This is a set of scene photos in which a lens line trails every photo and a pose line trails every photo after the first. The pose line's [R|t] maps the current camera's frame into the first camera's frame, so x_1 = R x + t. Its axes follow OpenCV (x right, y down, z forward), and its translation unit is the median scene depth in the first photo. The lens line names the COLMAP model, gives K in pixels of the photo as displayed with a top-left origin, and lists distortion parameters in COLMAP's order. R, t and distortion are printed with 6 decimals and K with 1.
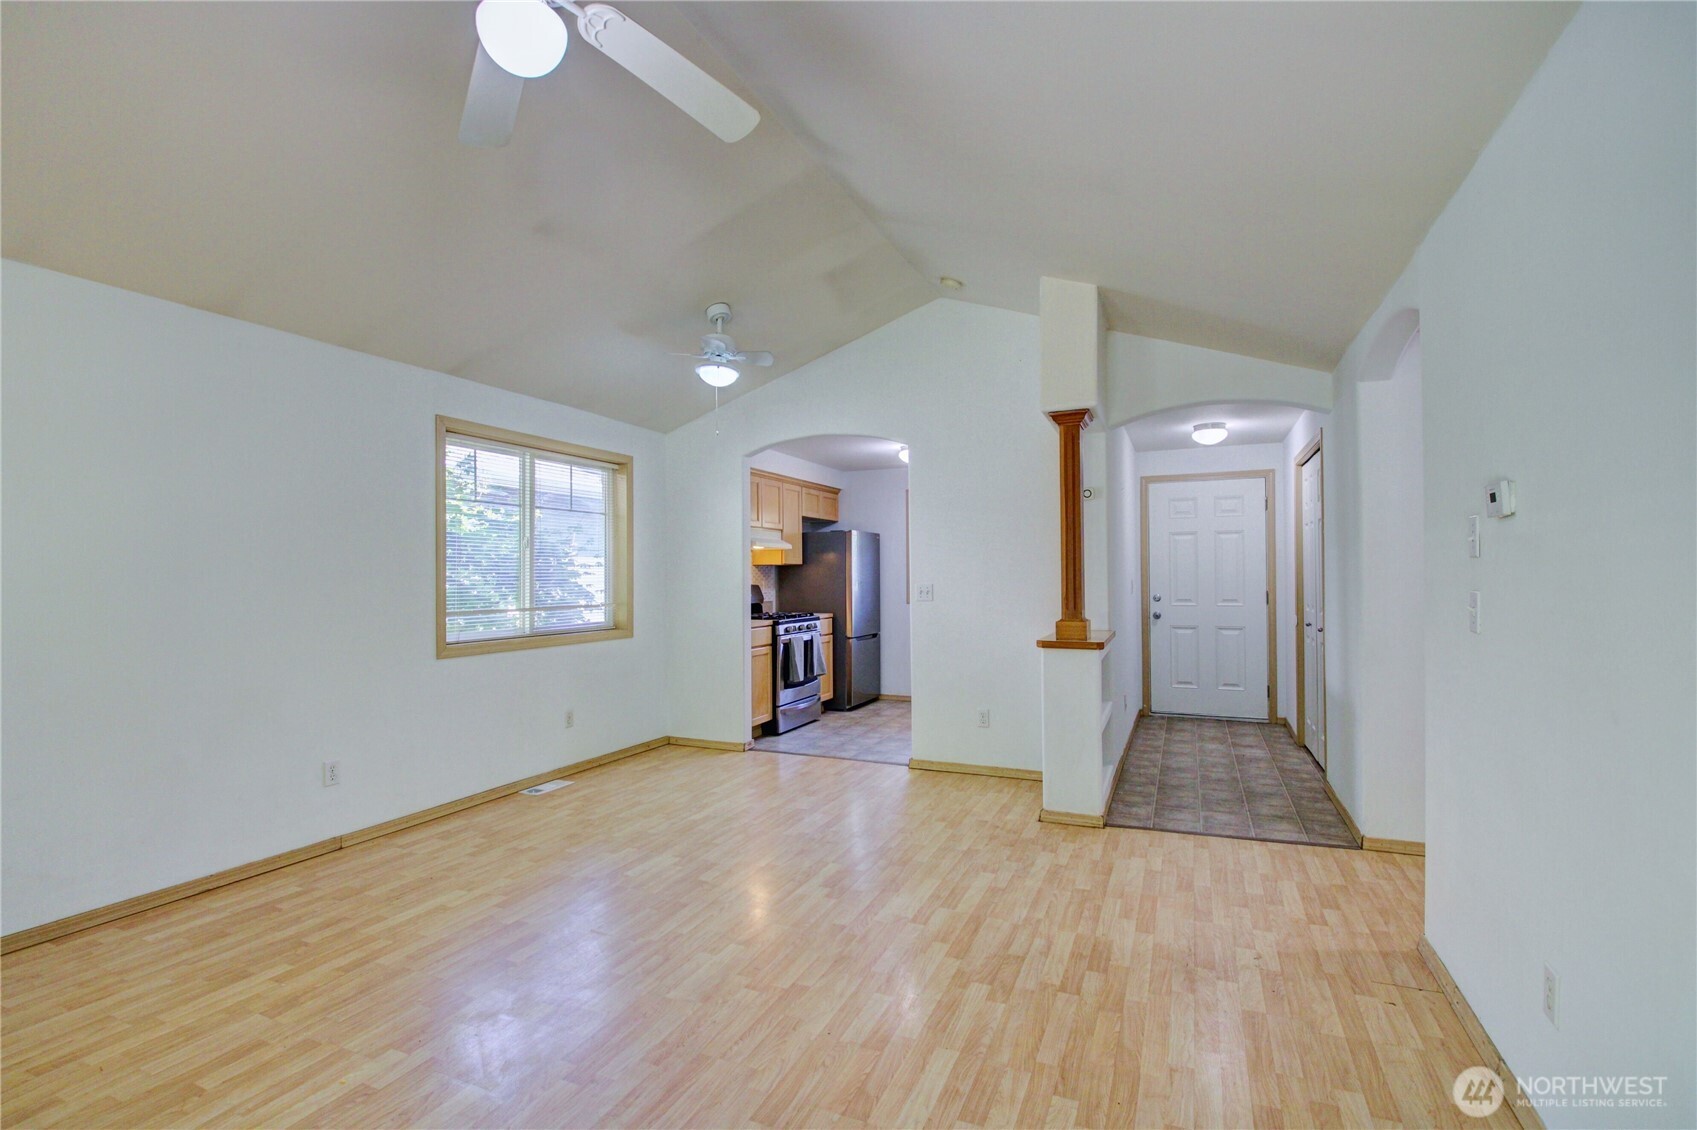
lens RADIAL K [[789.1, 0, 841.9], [0, 789.1, 567.3], [0, 0, 1]] dist [0.011389, -0.024070]
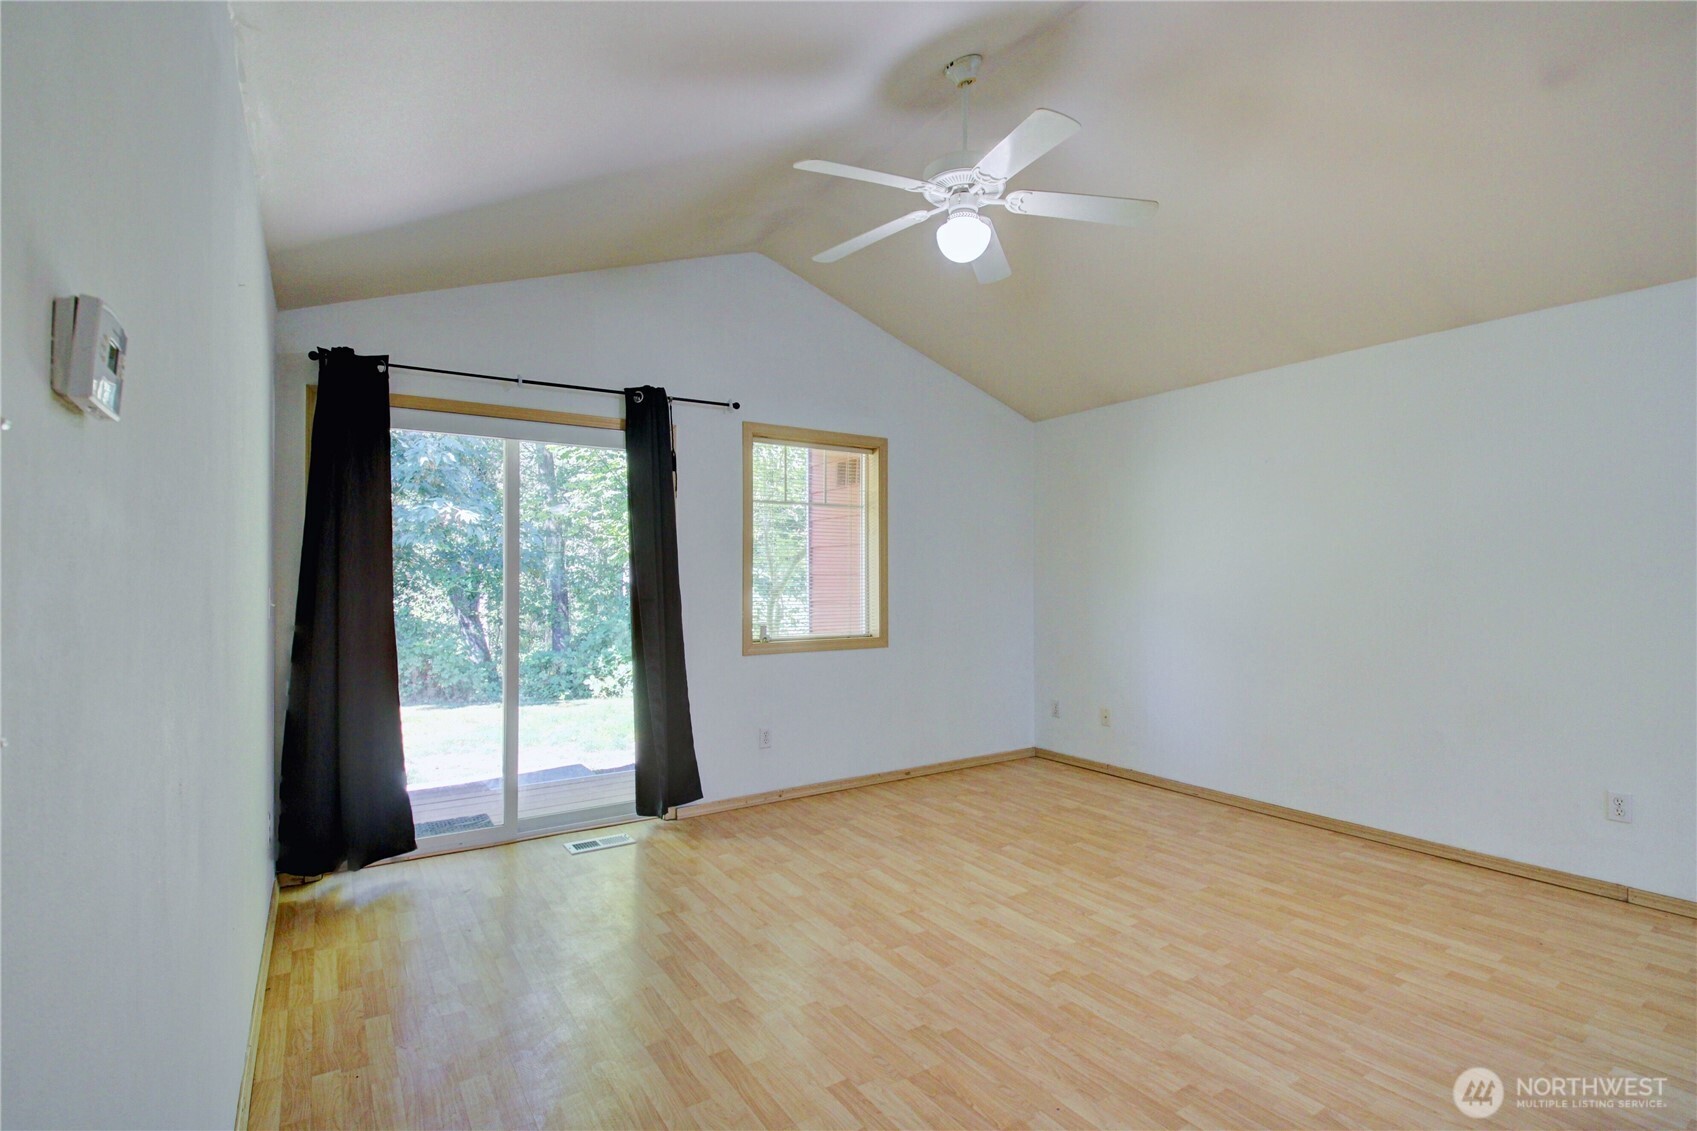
lens RADIAL K [[789.1, 0, 841.9], [0, 789.1, 567.8], [0, 0, 1]] dist [0.011389, -0.024070]
pose [[-0.548962, -0.003394, -0.835841, 0.439219], [0.013719, 0.999820, -0.013070, 0.005138], [0.835735, -0.018642, -0.548817, 0.679578]]
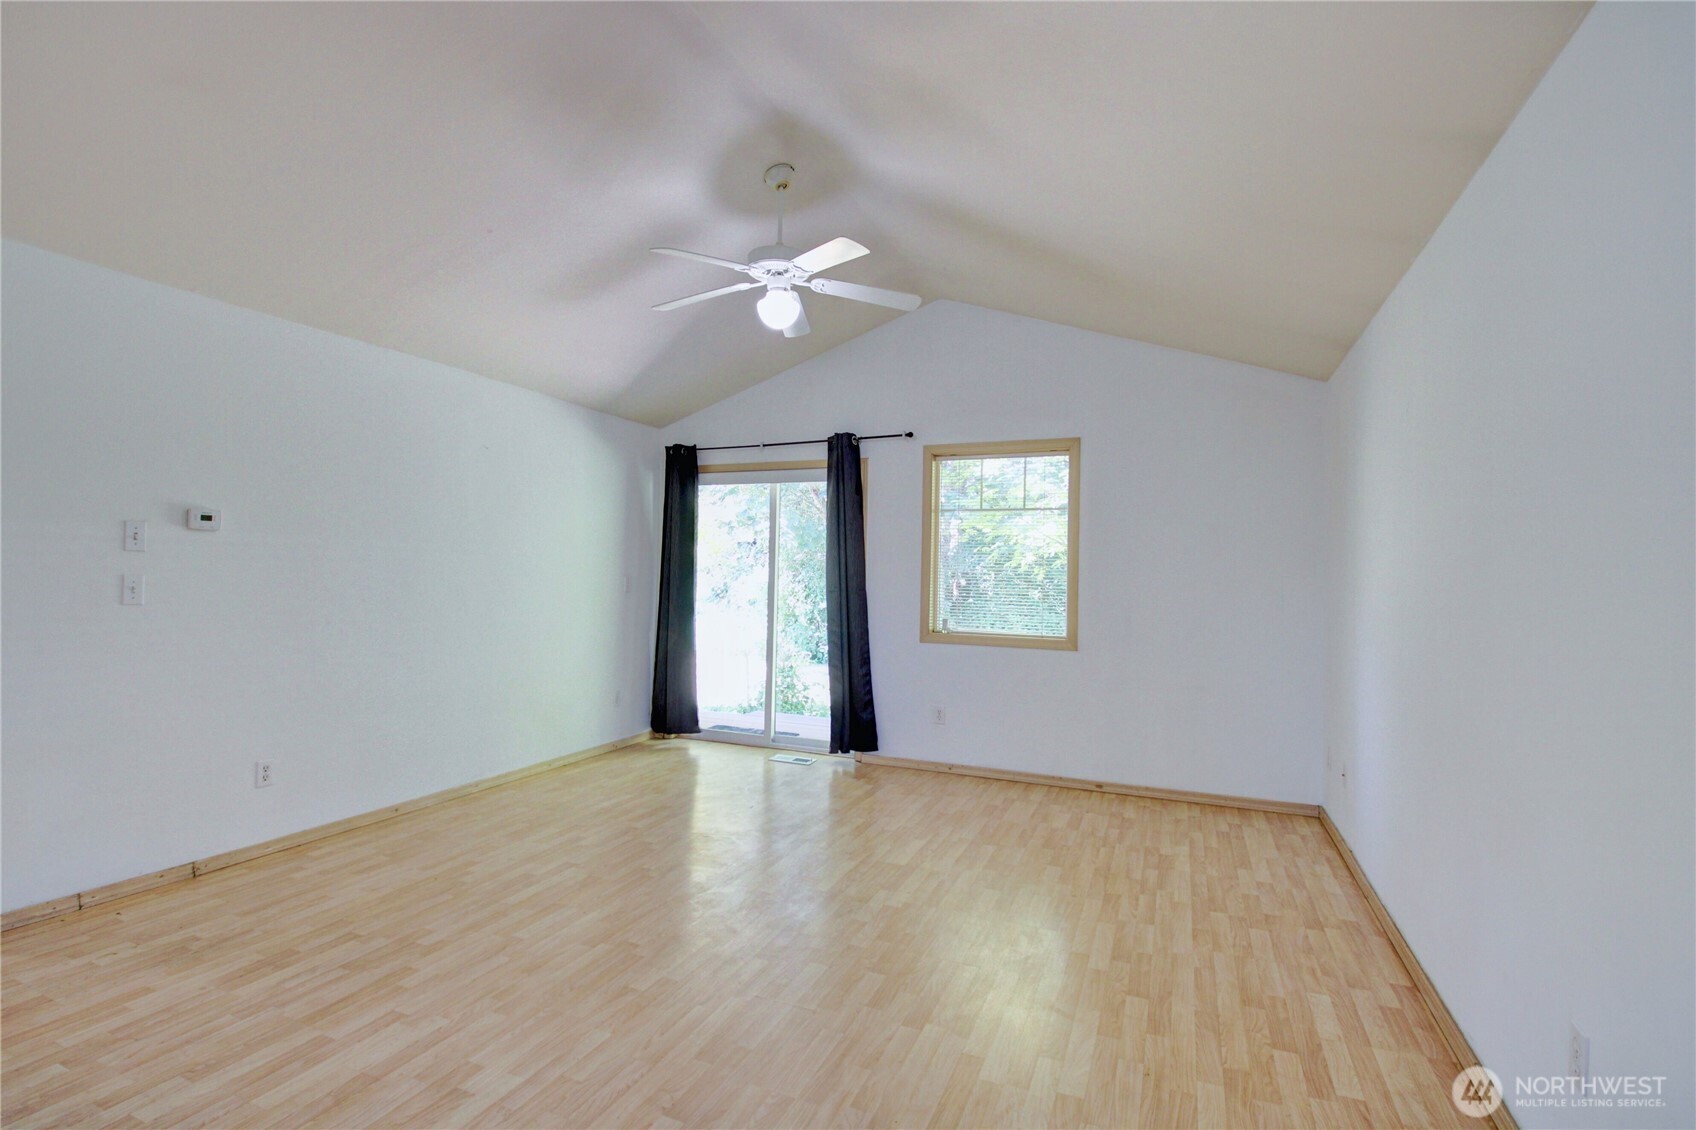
lens RADIAL K [[784.7, 0, 838.0], [0, 784.7, 571.2], [0, 0, 1]] dist [0.018077, -0.033056]
pose [[-0.999907, -0.011970, -0.006506, -0.226502], [-0.011851, 0.999768, -0.017968, 0.017272], [0.006720, -0.017889, -0.999817, 1.238281]]
